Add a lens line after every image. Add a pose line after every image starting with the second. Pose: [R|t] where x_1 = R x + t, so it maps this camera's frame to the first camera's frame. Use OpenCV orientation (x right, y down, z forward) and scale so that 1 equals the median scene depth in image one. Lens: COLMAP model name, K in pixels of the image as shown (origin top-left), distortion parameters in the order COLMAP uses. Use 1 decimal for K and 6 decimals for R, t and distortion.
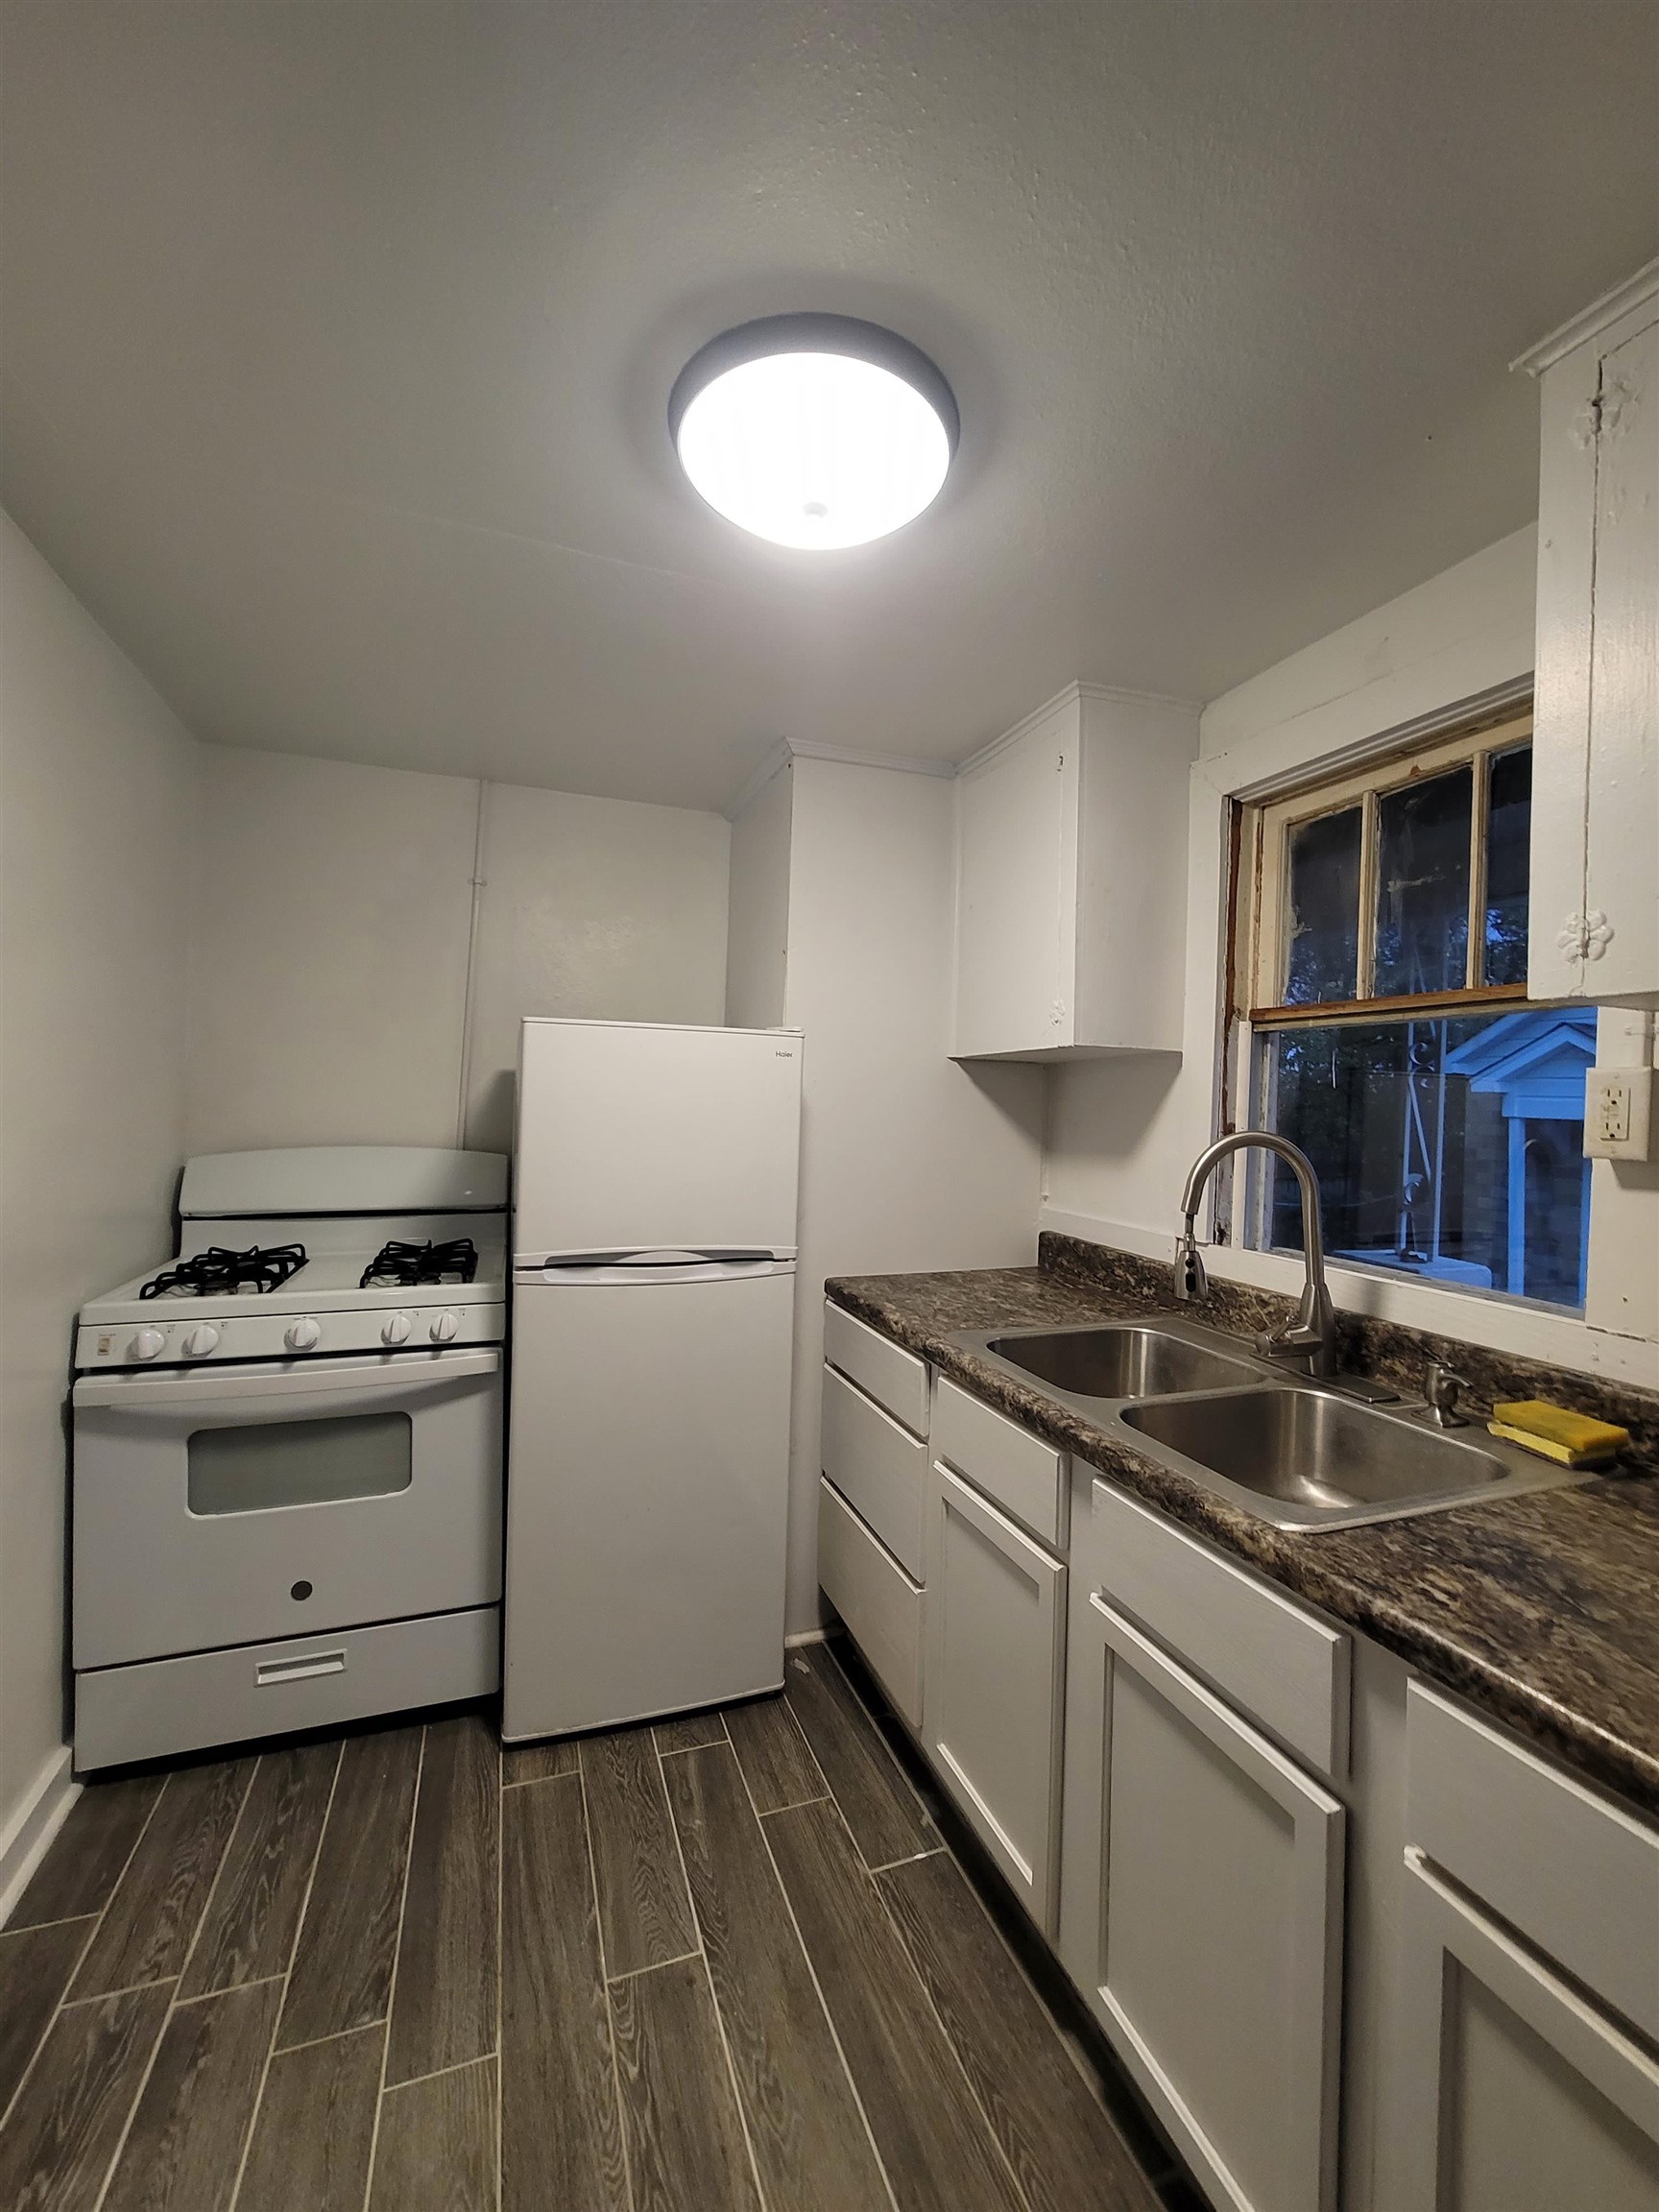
lens RADIAL K [[905.1, 0, 835.3], [0, 905.1, 1106.0], [0, 0, 1]] dist [-0.009476, 0.003331]
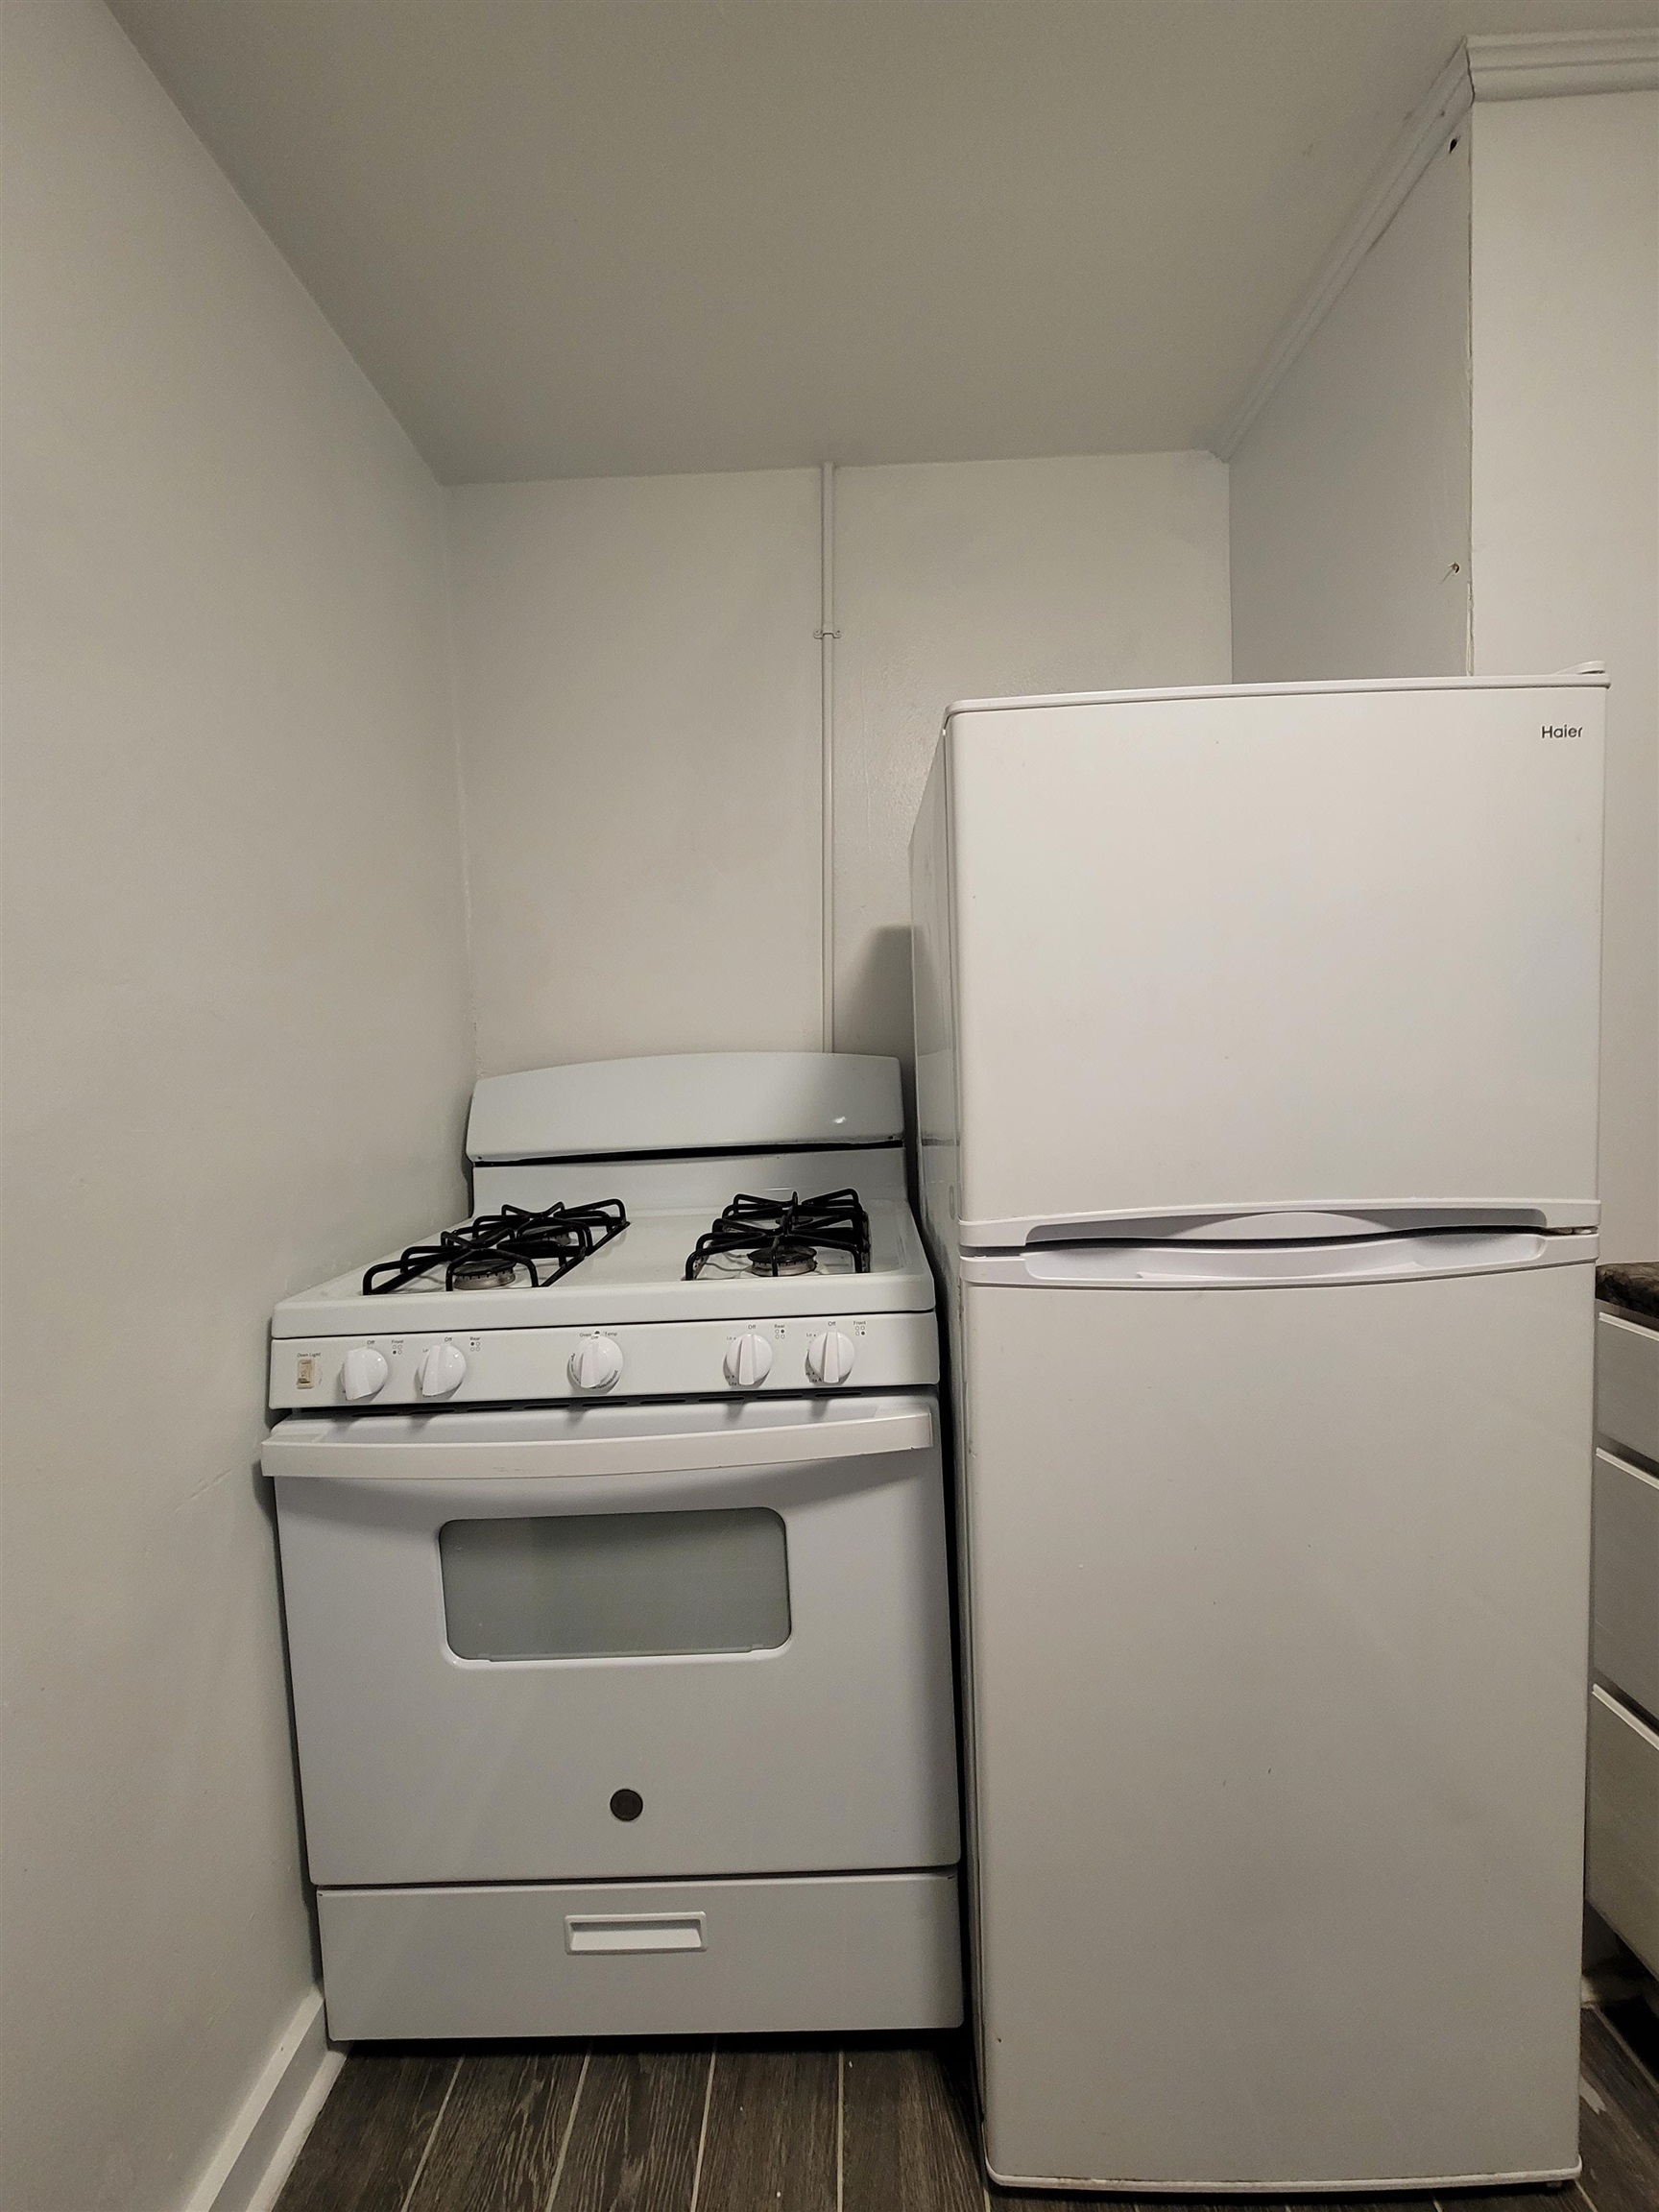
lens RADIAL K [[903.1, 0, 834.9], [0, 903.1, 1105.0], [0, 0, 1]] dist [-0.009794, 0.003370]
pose [[0.930707, -0.043121, -0.363214, -0.236031], [0.063013, 0.997082, 0.043090, 0.077480], [0.360296, -0.062992, 0.930709, 0.527646]]
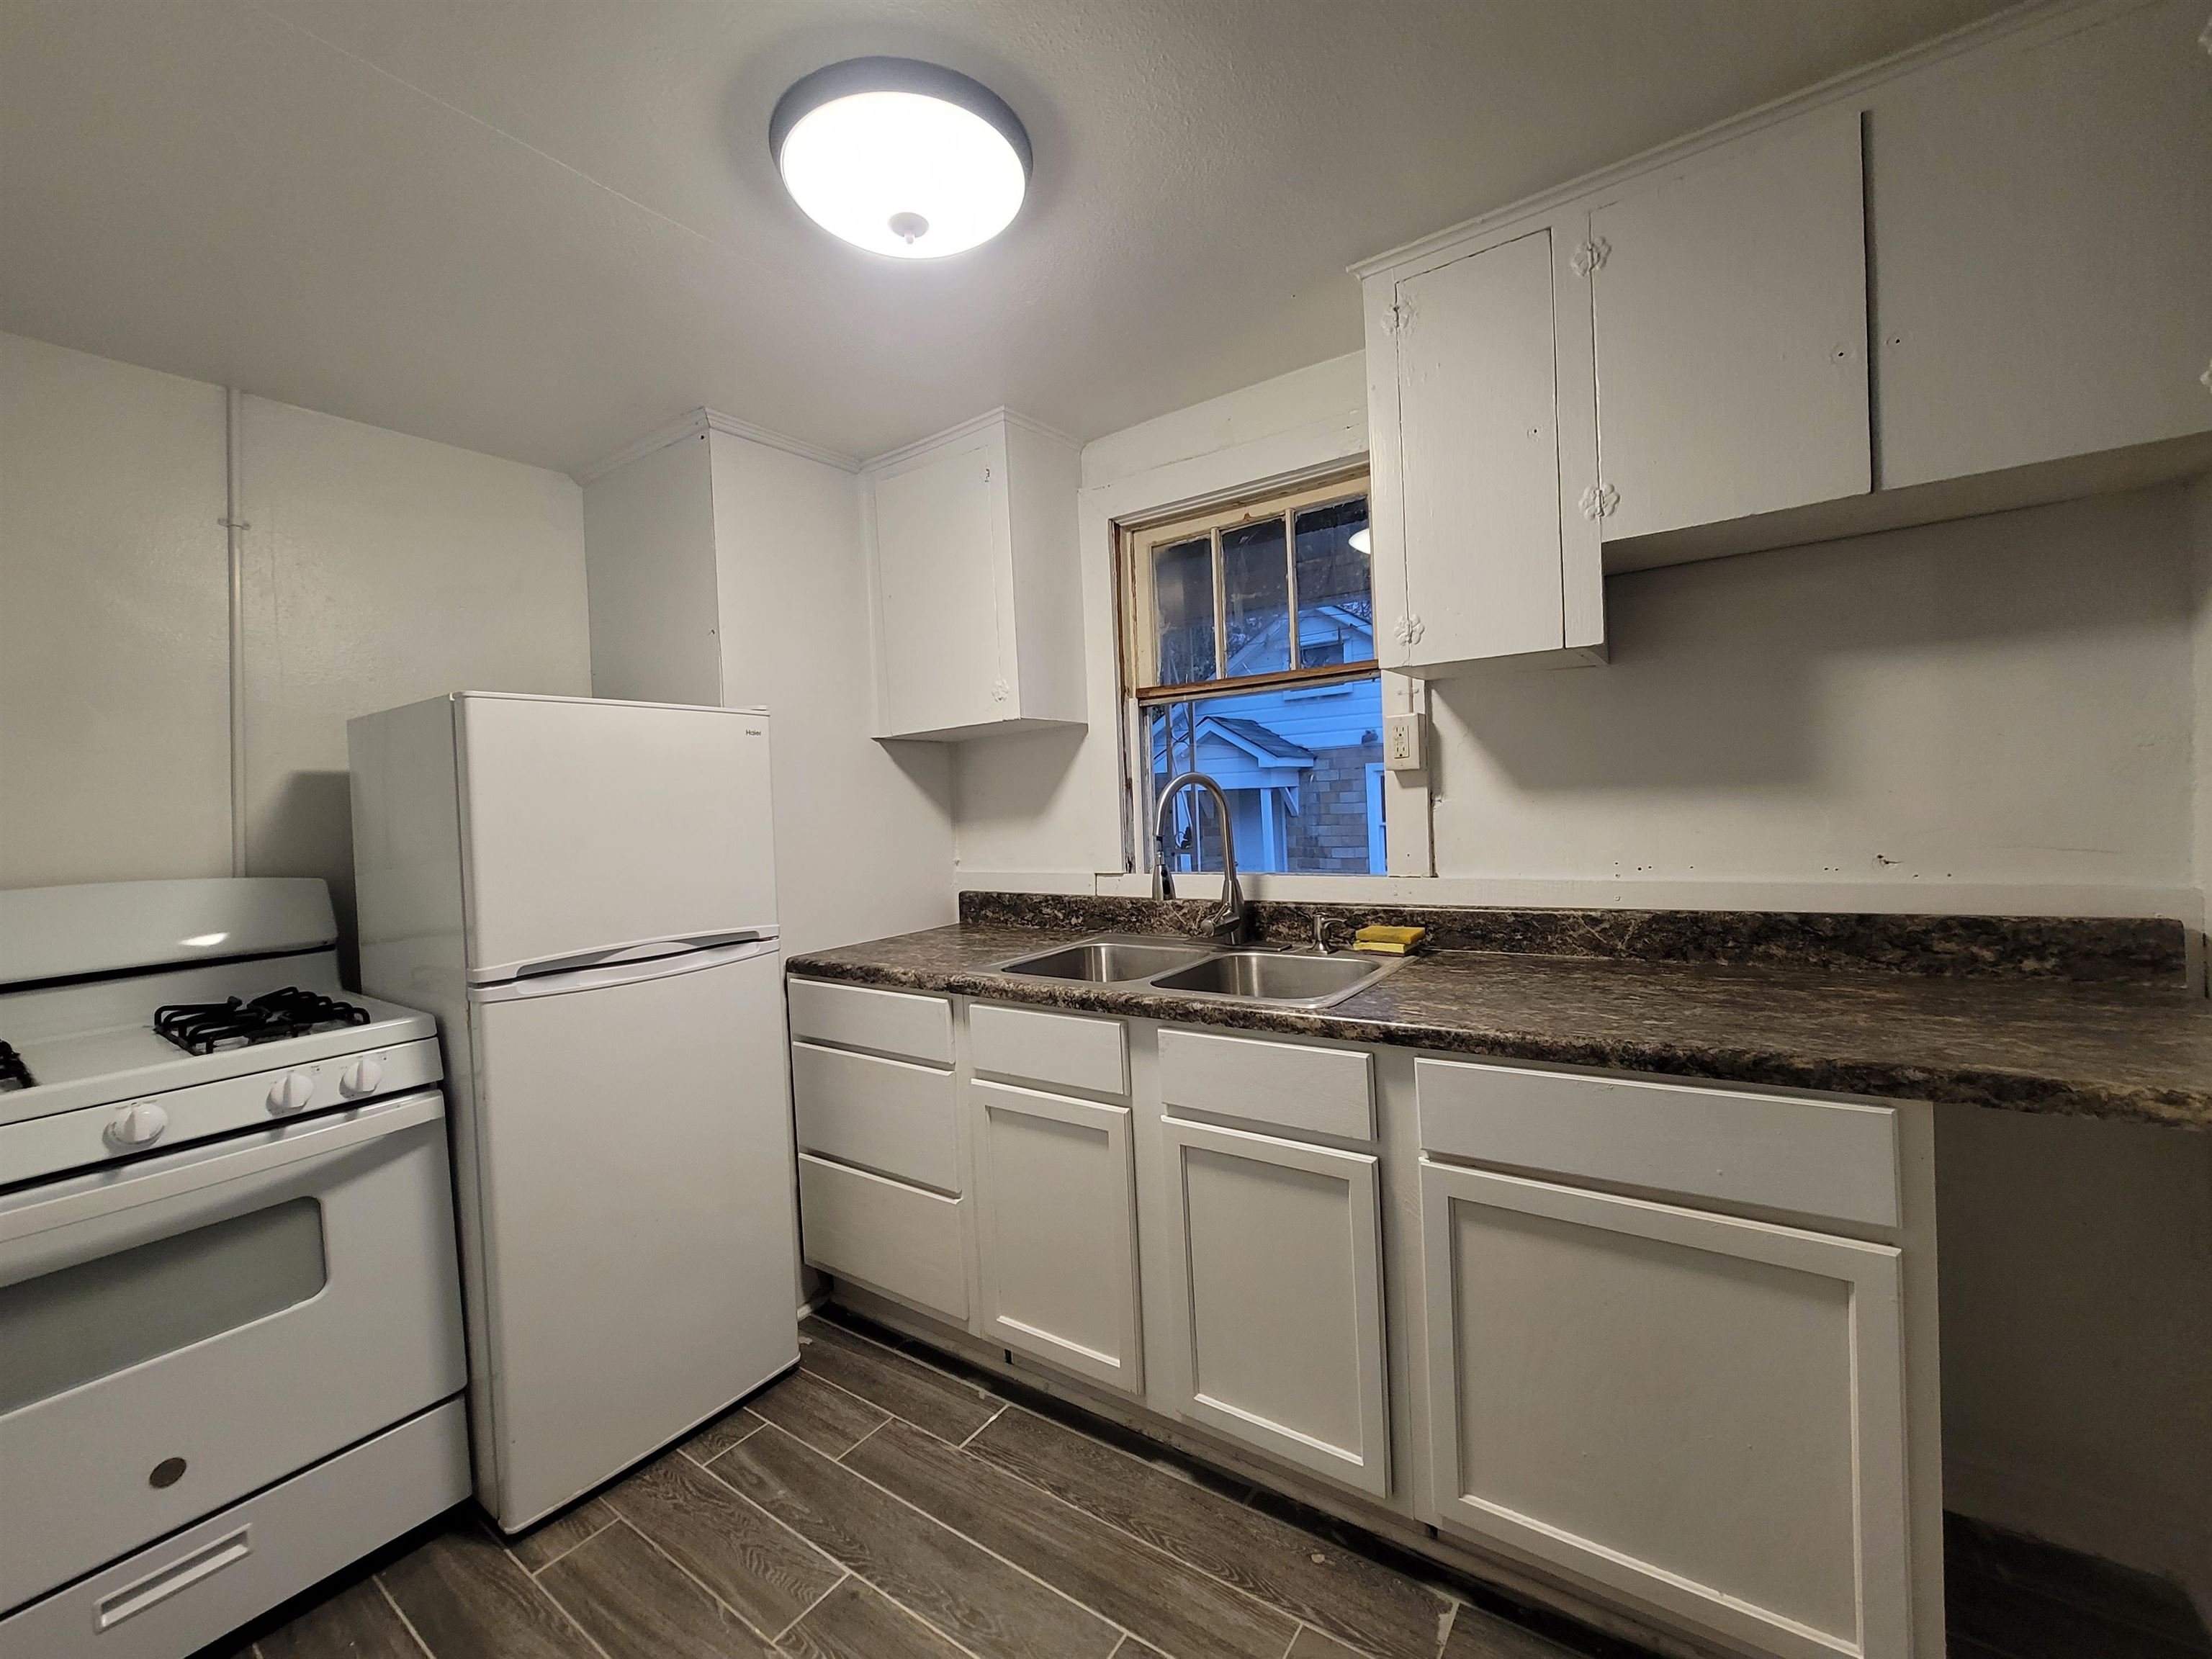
lens RADIAL K [[903.1, 0, 1103.7], [0, 903.1, 825.8], [0, 0, 1]] dist [-0.009794, 0.003370]
pose [[0.824401, -0.078176, 0.560581, -0.321763], [0.071079, 0.996874, 0.034489, 0.040738], [-0.561525, 0.011413, 0.827381, -0.035381]]
